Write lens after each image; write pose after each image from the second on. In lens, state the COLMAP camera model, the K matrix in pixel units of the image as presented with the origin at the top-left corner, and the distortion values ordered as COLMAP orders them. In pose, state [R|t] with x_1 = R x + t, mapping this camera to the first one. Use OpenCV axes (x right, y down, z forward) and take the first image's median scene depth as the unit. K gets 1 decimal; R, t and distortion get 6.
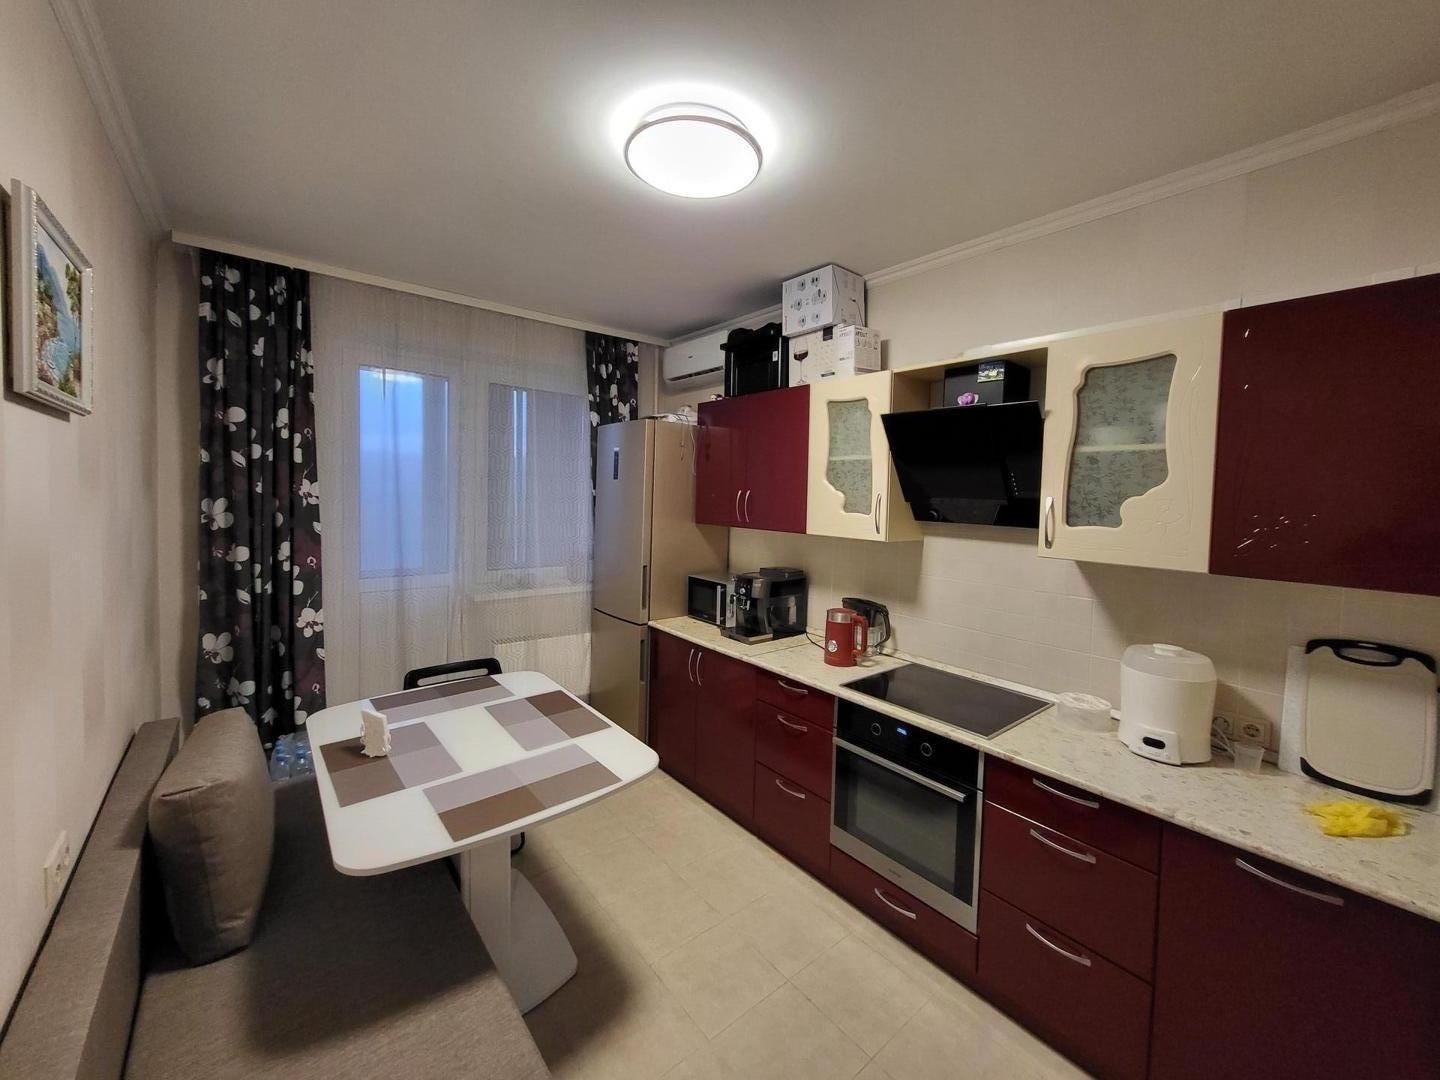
lens RADIAL K [[557.5, 0, 730.0], [0, 557.5, 516.4], [0, 0, 1]] dist [-0.000535, -0.000847]
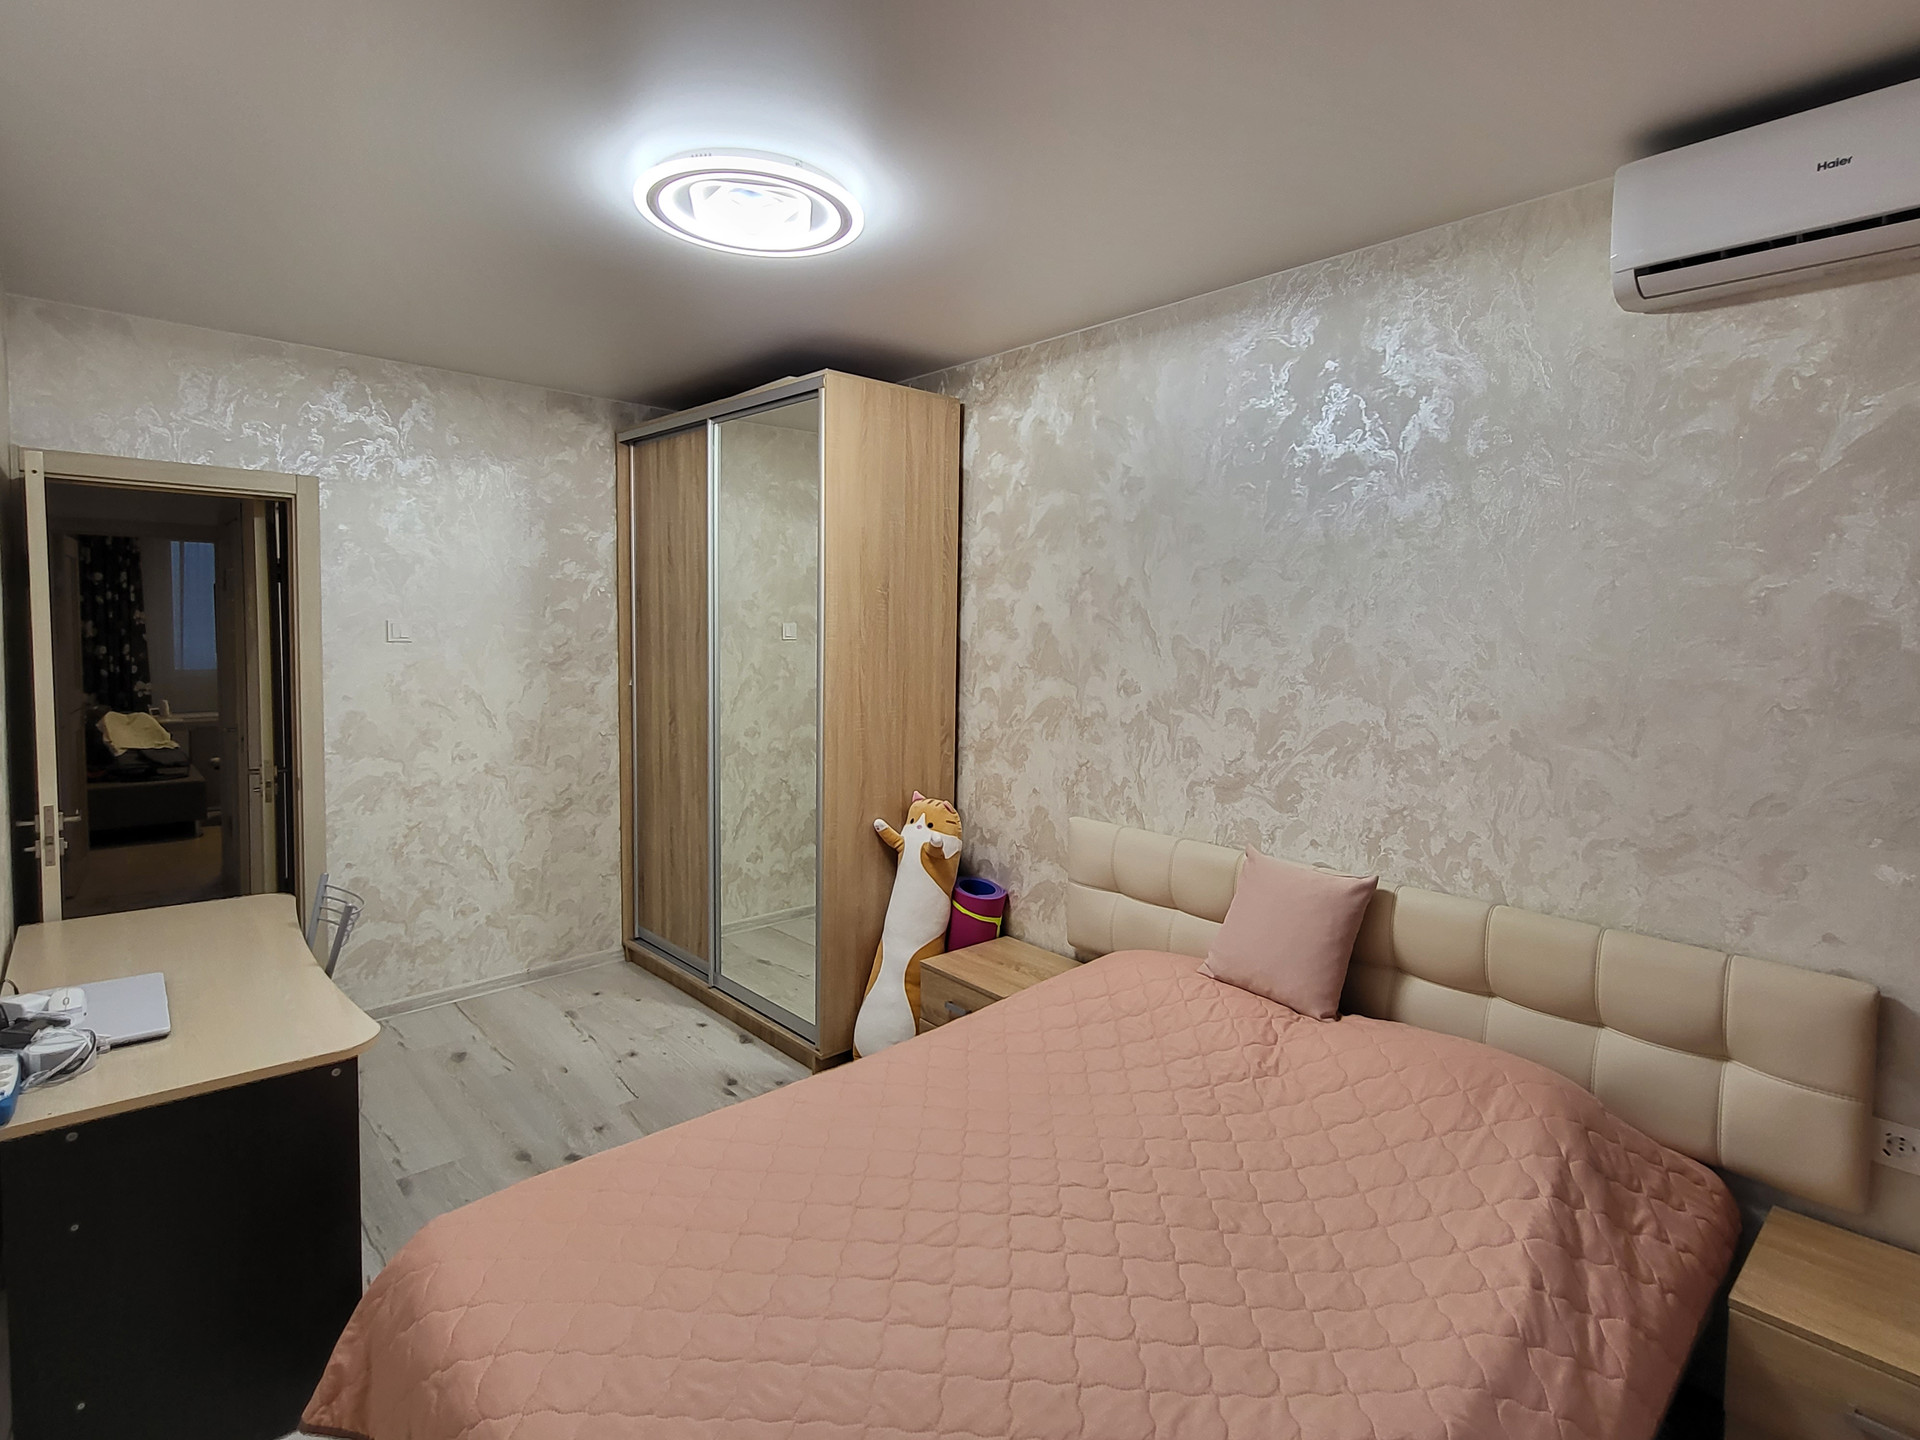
lens RADIAL K [[843.4, 0, 887.2], [0, 843.4, 673.7], [0, 0, 1]] dist [-0.011414, -0.000101]
pose [[0.996702, -0.021879, 0.078143, 1.520284], [0.021416, 0.999748, 0.006762, 0.182097], [-0.078271, -0.005066, 0.996919, -1.989736]]
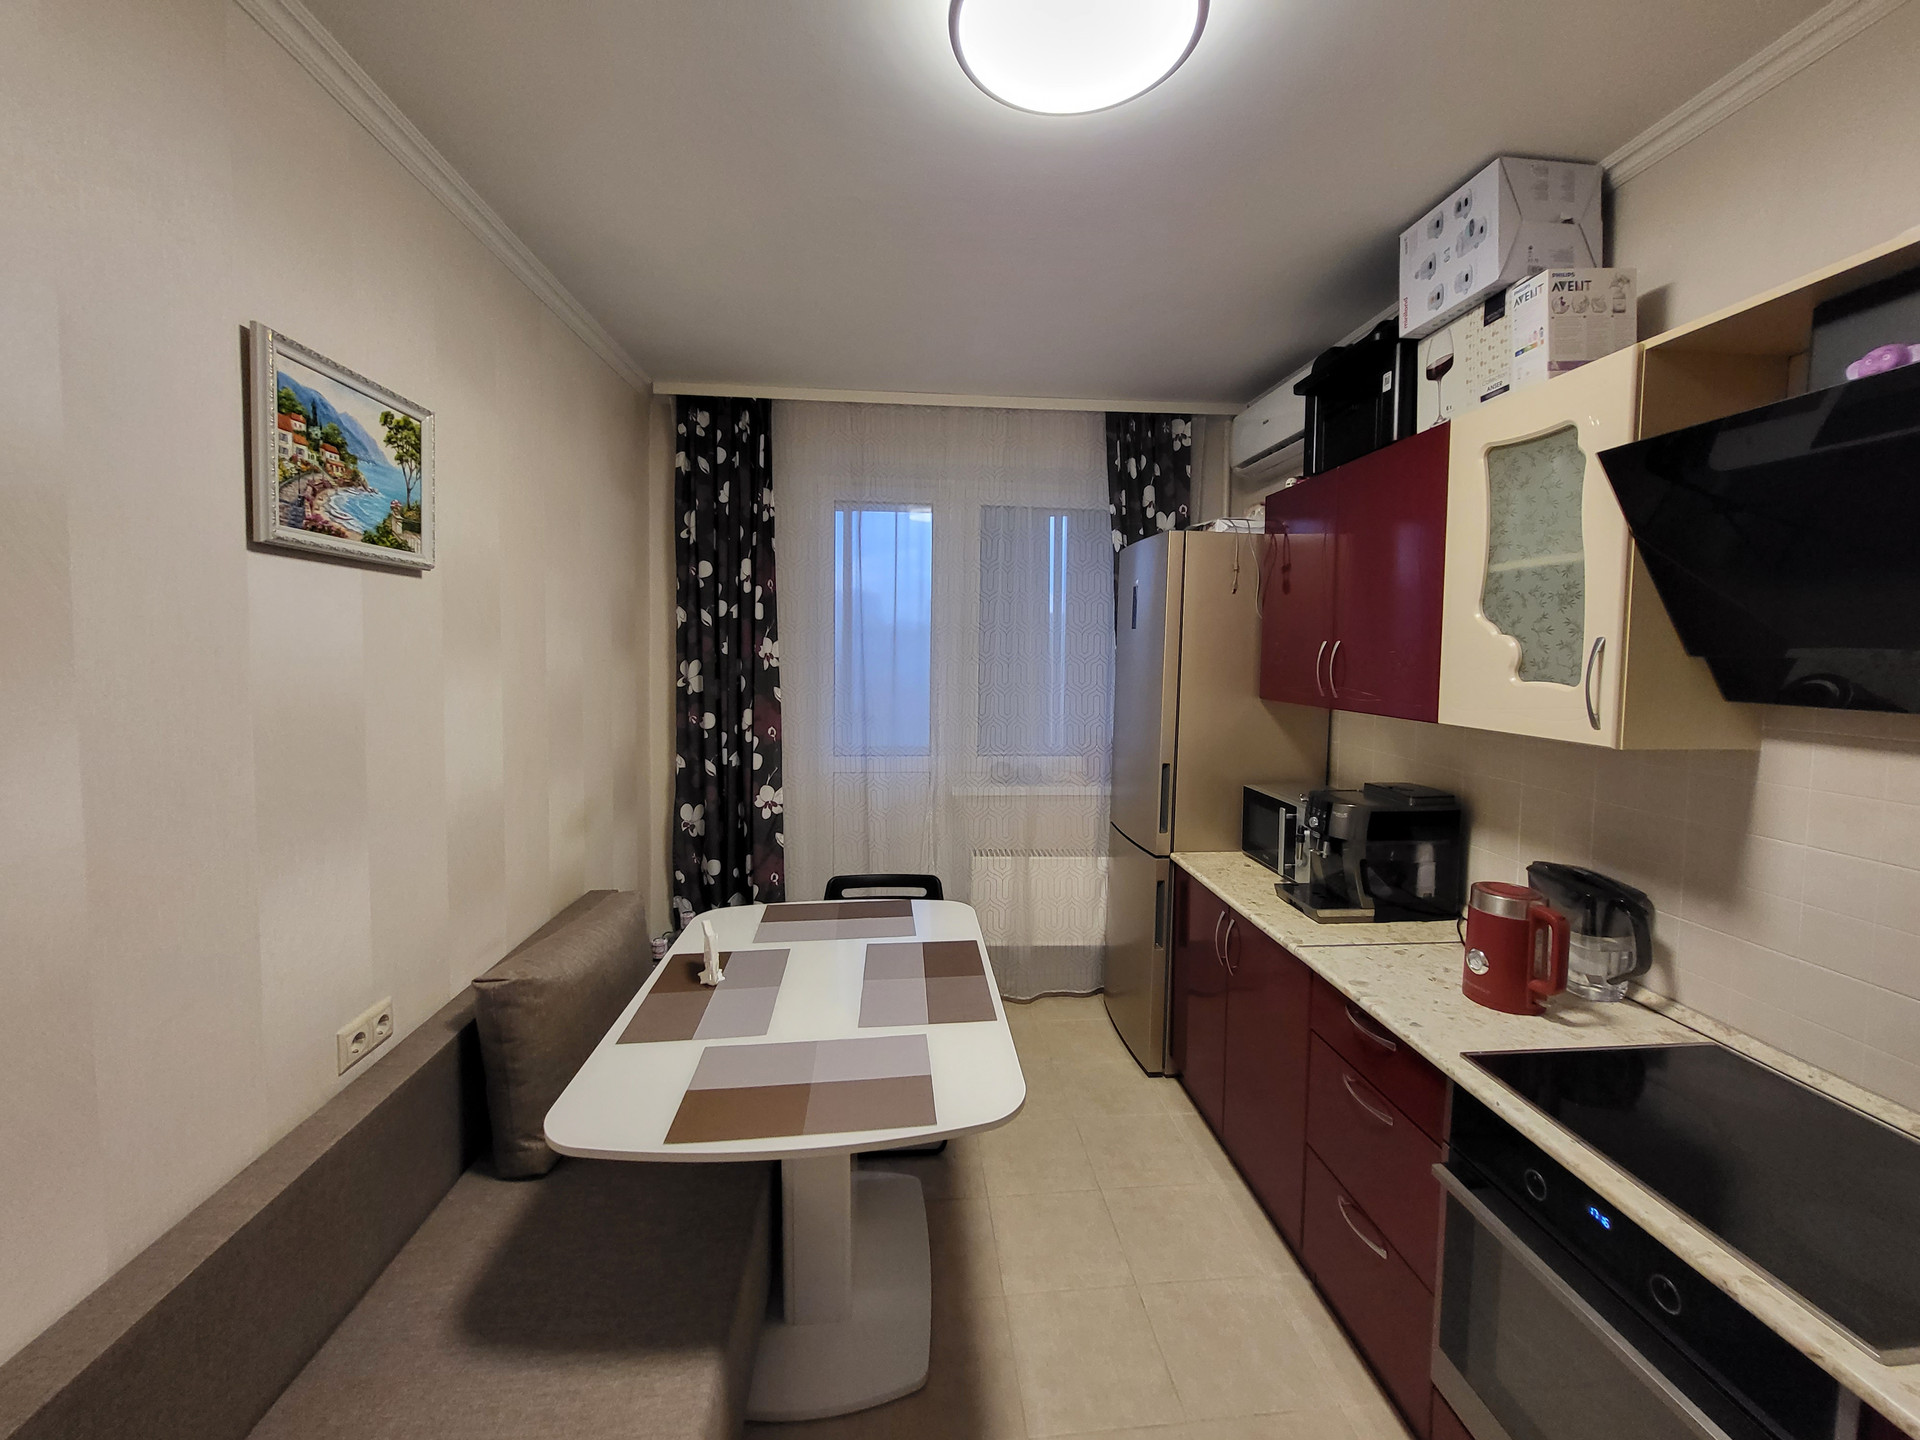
lens RADIAL K [[743.3, 0, 978.7], [0, 743.3, 692.1], [0, 0, 1]] dist [-0.000535, -0.000847]
pose [[0.829883, 0.016287, -0.557700, 0.172851], [-0.013447, 0.999867, 0.009190, 0.002758], [0.557776, -0.000127, 0.829992, 0.227364]]
